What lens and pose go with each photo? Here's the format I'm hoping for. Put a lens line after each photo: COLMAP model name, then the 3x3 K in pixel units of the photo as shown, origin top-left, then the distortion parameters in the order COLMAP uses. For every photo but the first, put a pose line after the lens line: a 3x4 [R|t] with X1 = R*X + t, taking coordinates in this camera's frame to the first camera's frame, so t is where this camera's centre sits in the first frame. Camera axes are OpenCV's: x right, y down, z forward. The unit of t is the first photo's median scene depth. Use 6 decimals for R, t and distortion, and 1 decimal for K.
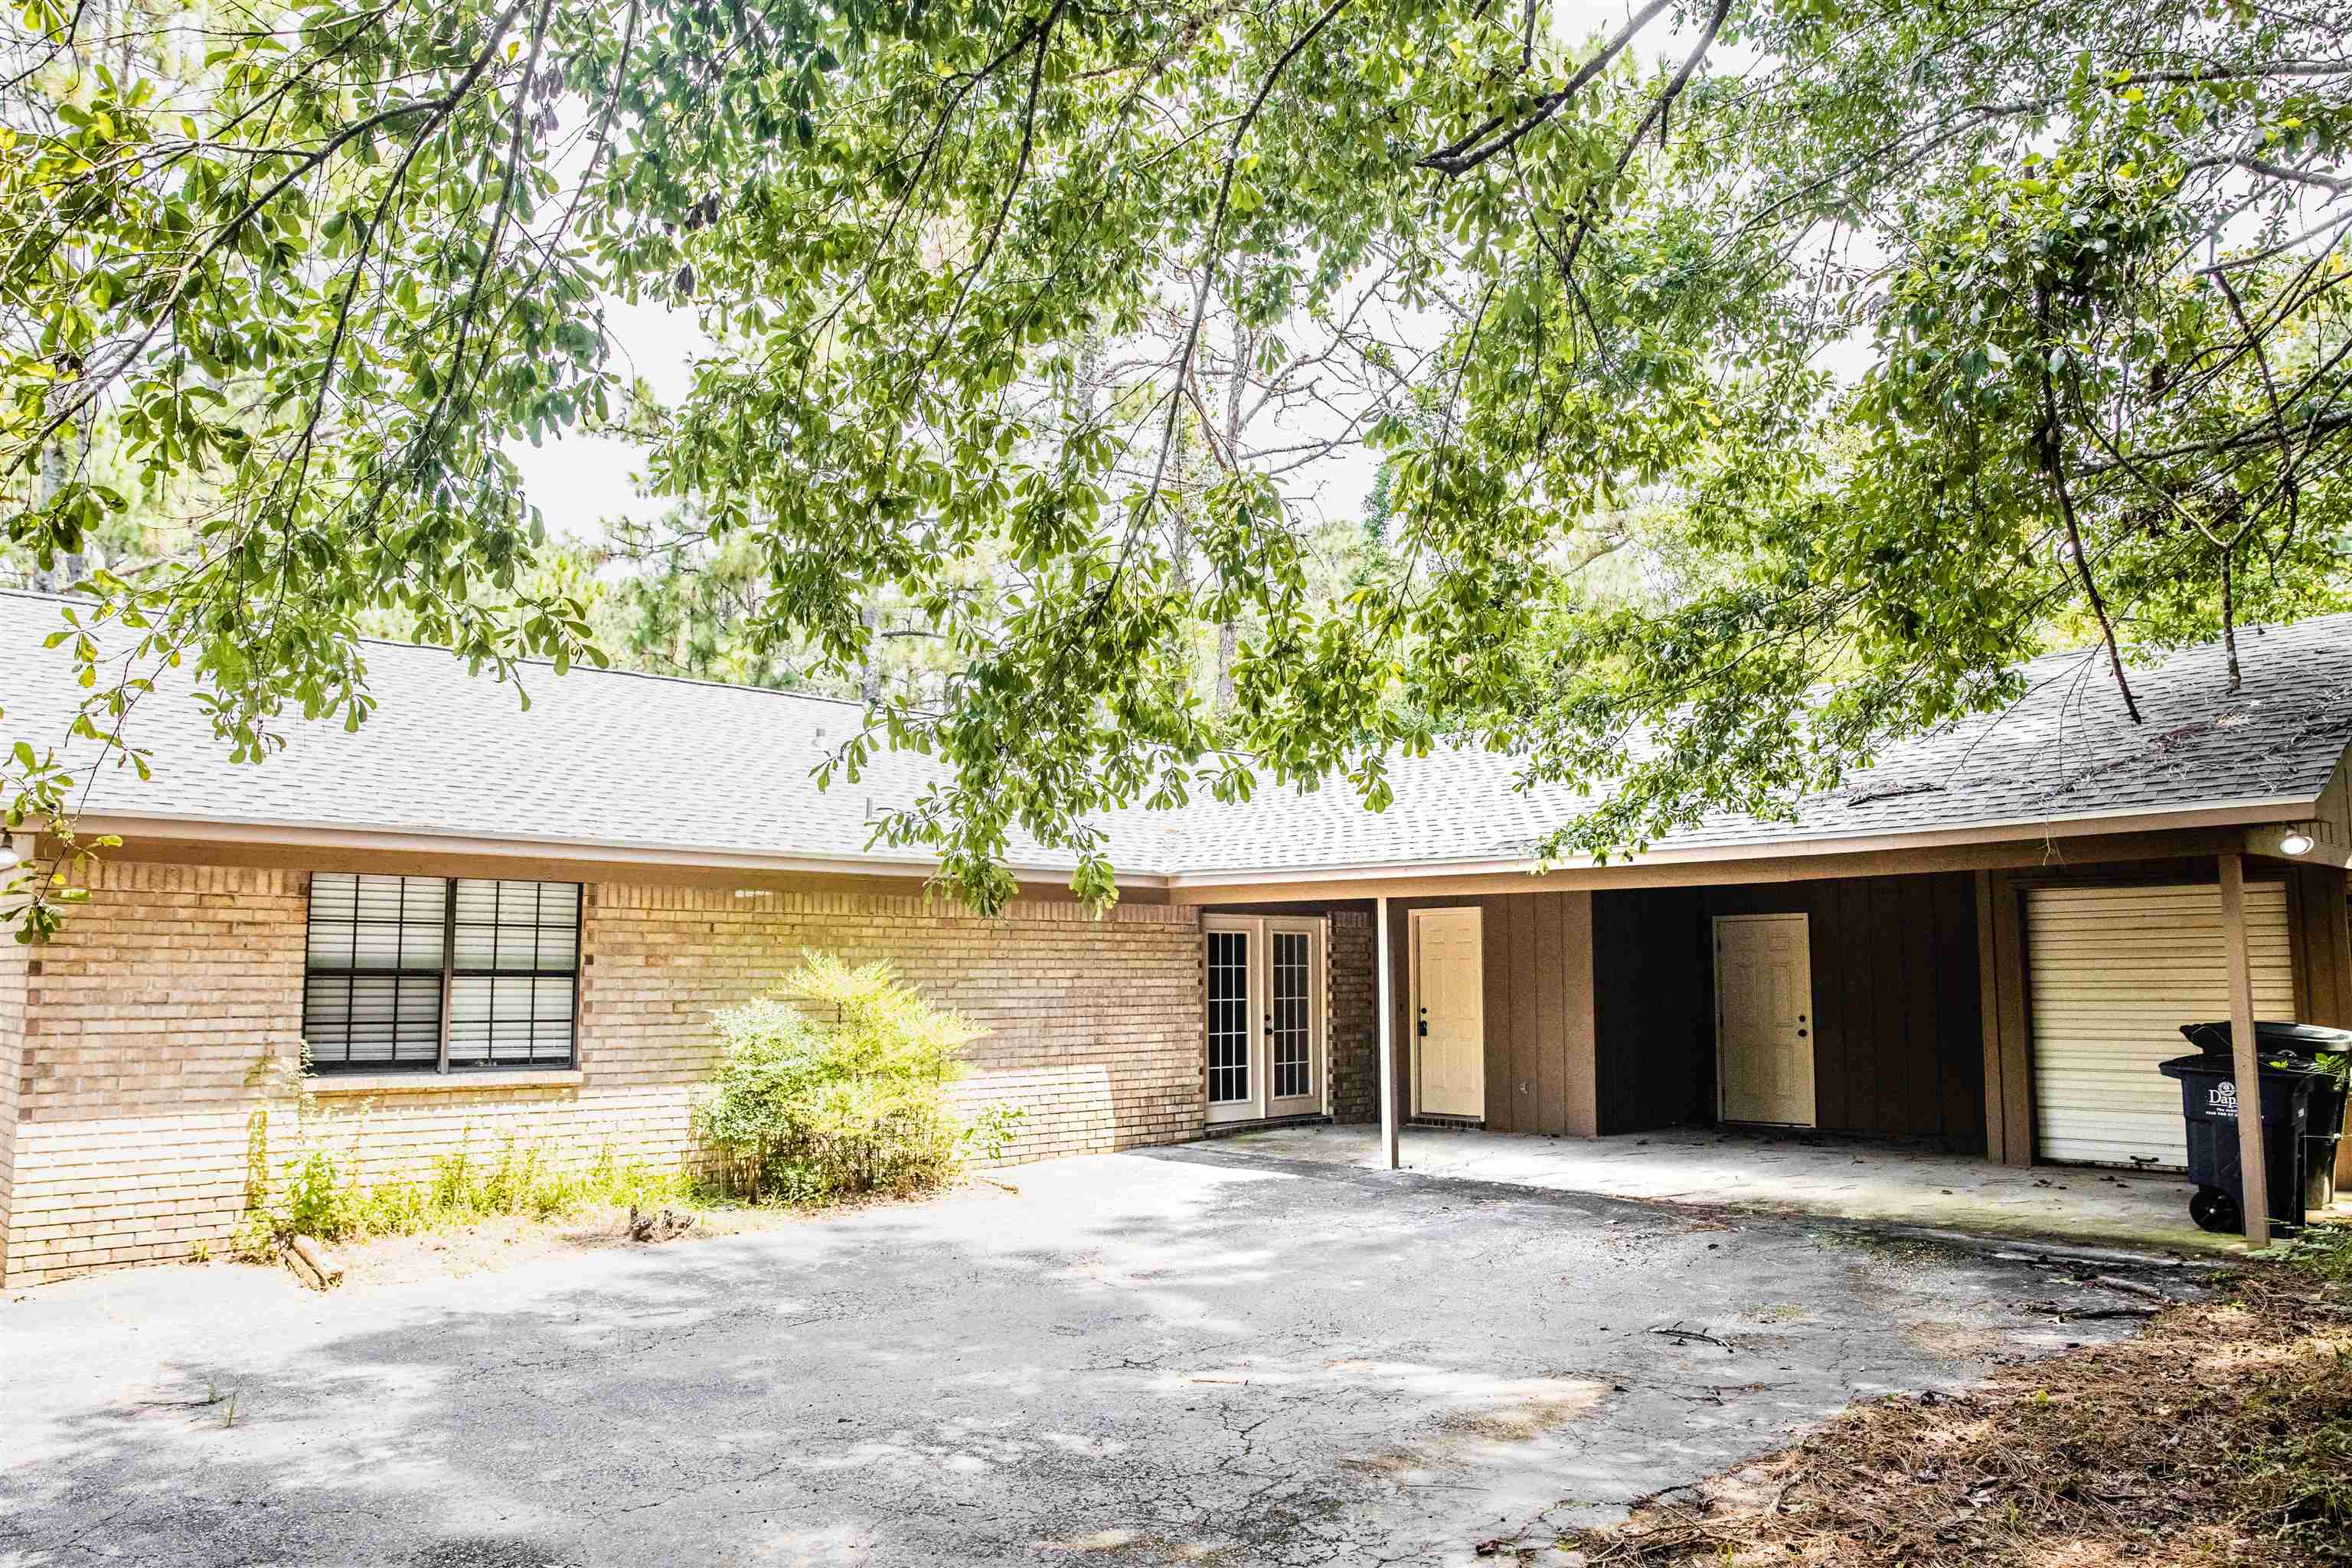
lens RADIAL K [[1780.7, 0, 1170.8], [0, 1780.7, 791.2], [0, 0, 1]] dist [-0.057451, 0.110479]
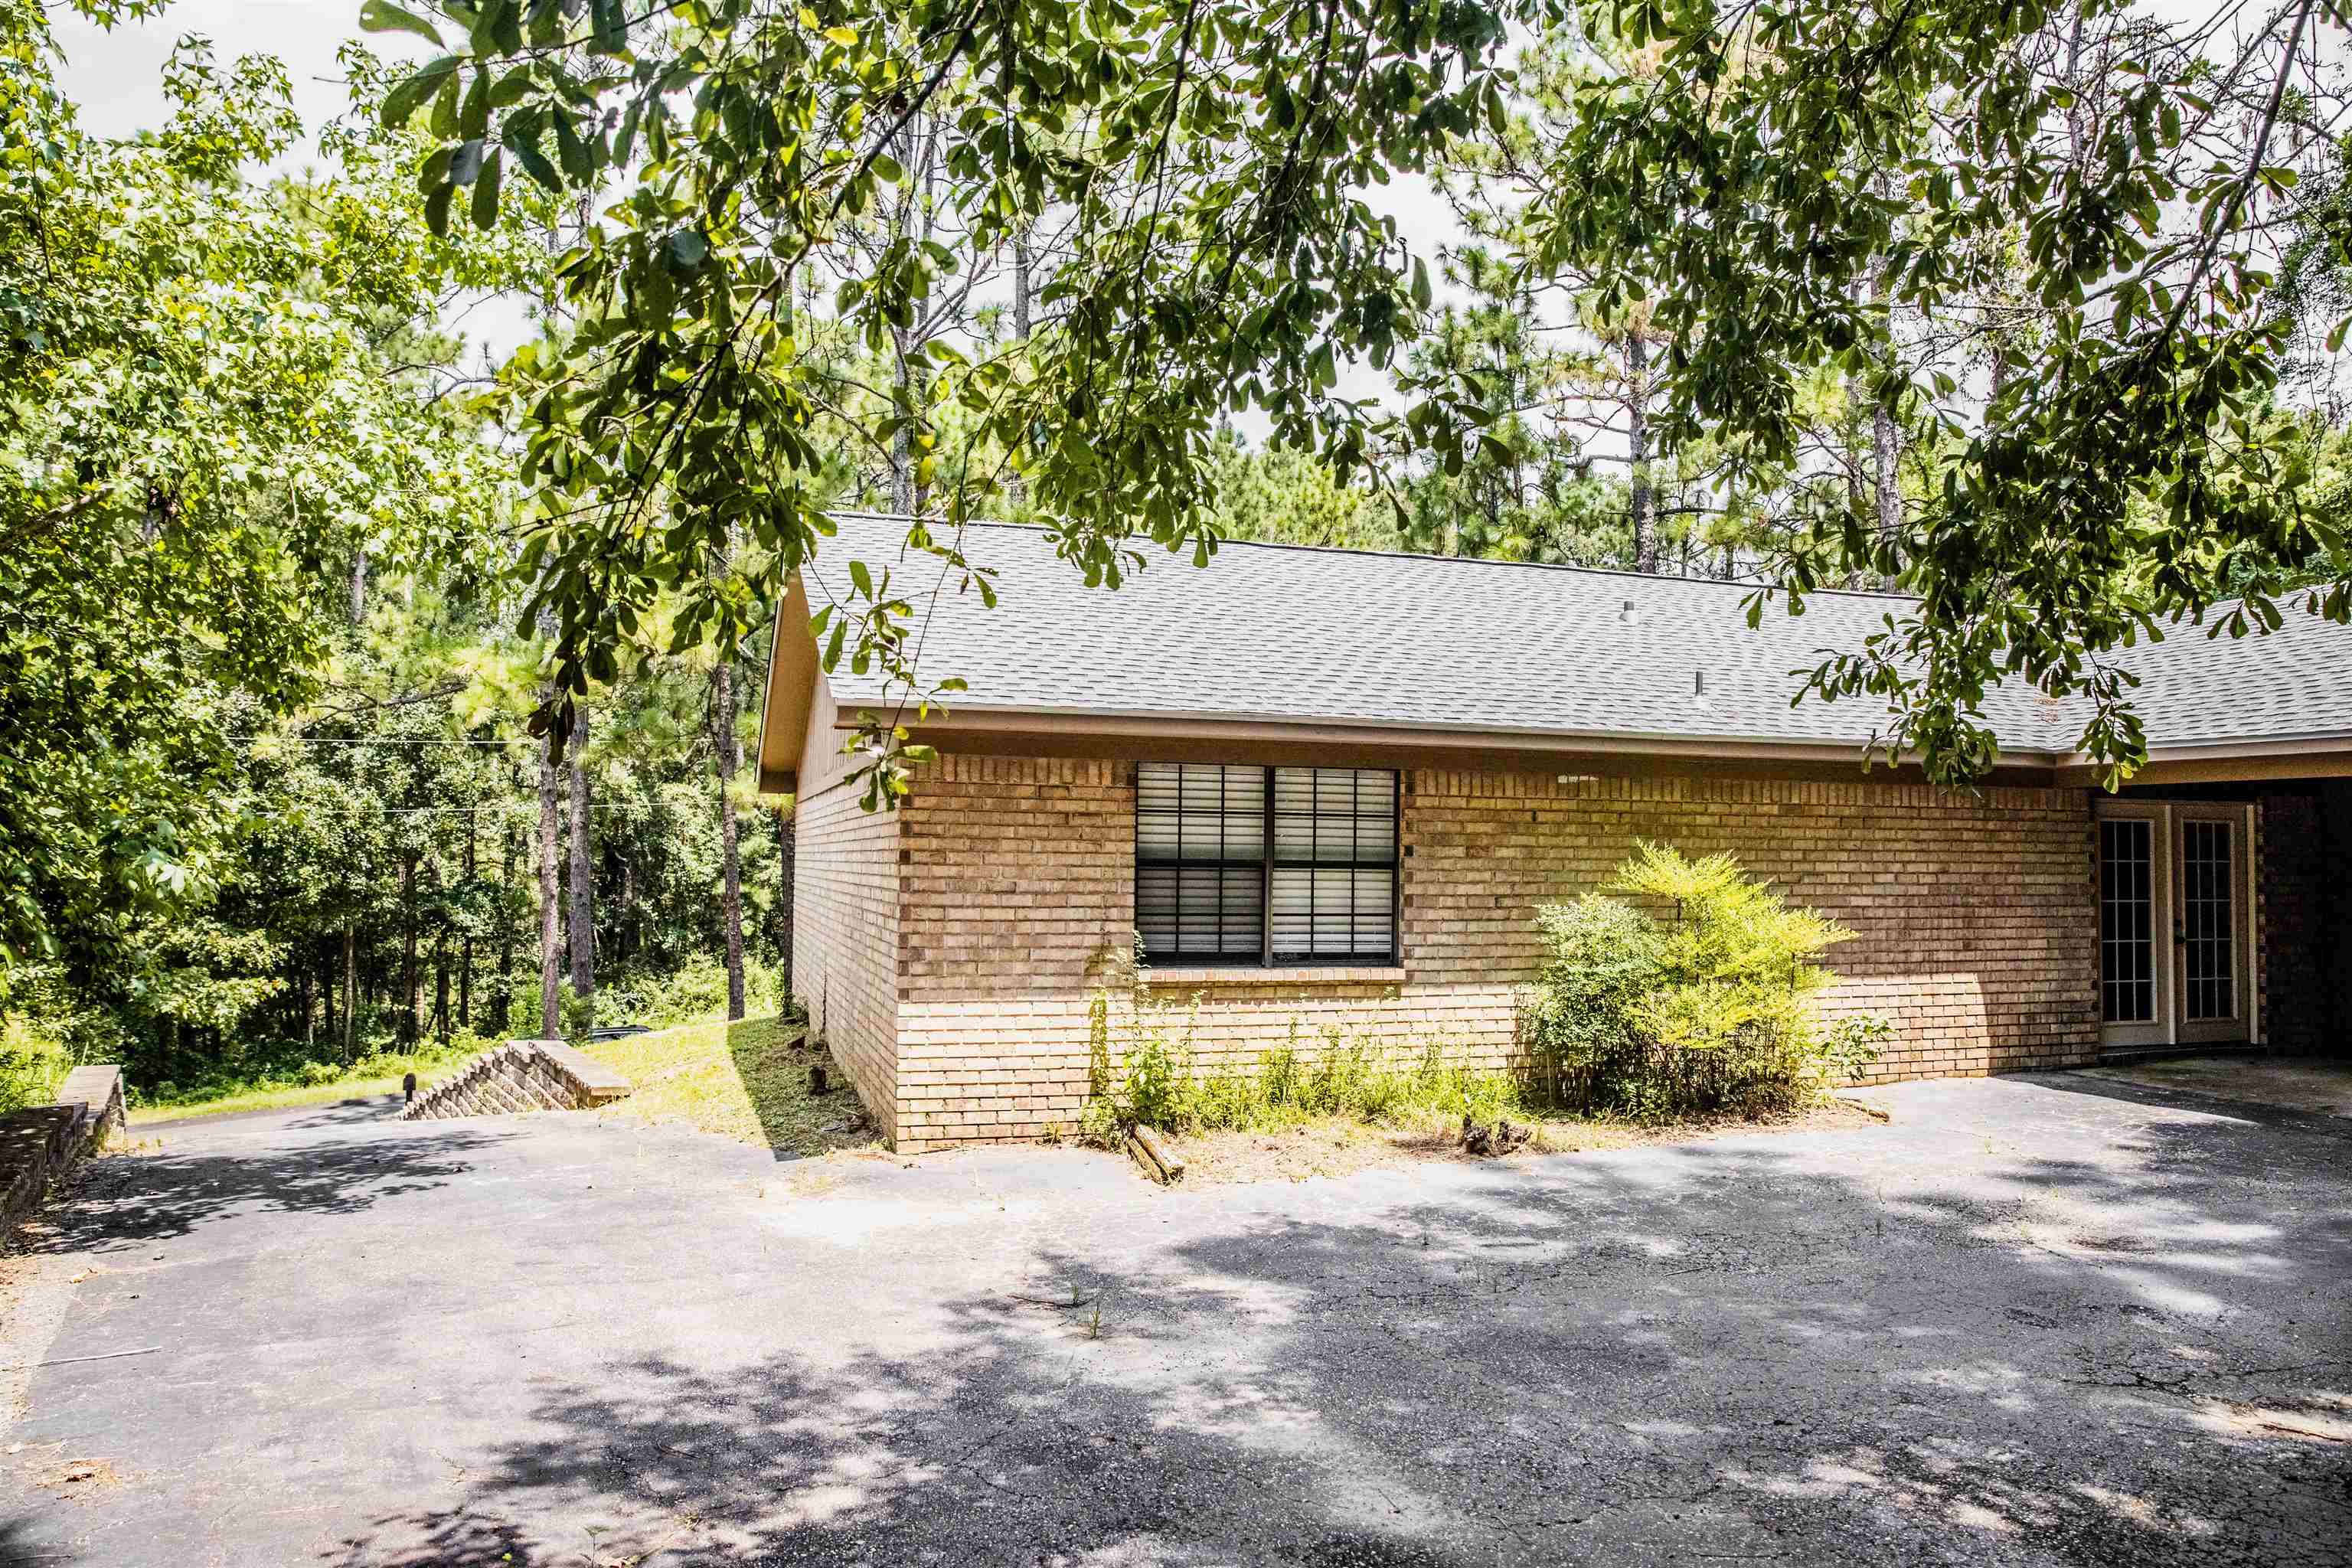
lens RADIAL K [[1589.8, 0, 1200.9], [0, 1589.8, 787.0], [0, 0, 1]] dist [-0.005049, 0.118306]
pose [[0.924003, -0.014793, -0.382099, -0.123474], [0.033572, 0.998531, 0.042525, 0.025142], [0.380908, -0.052121, 0.923143, 0.207844]]
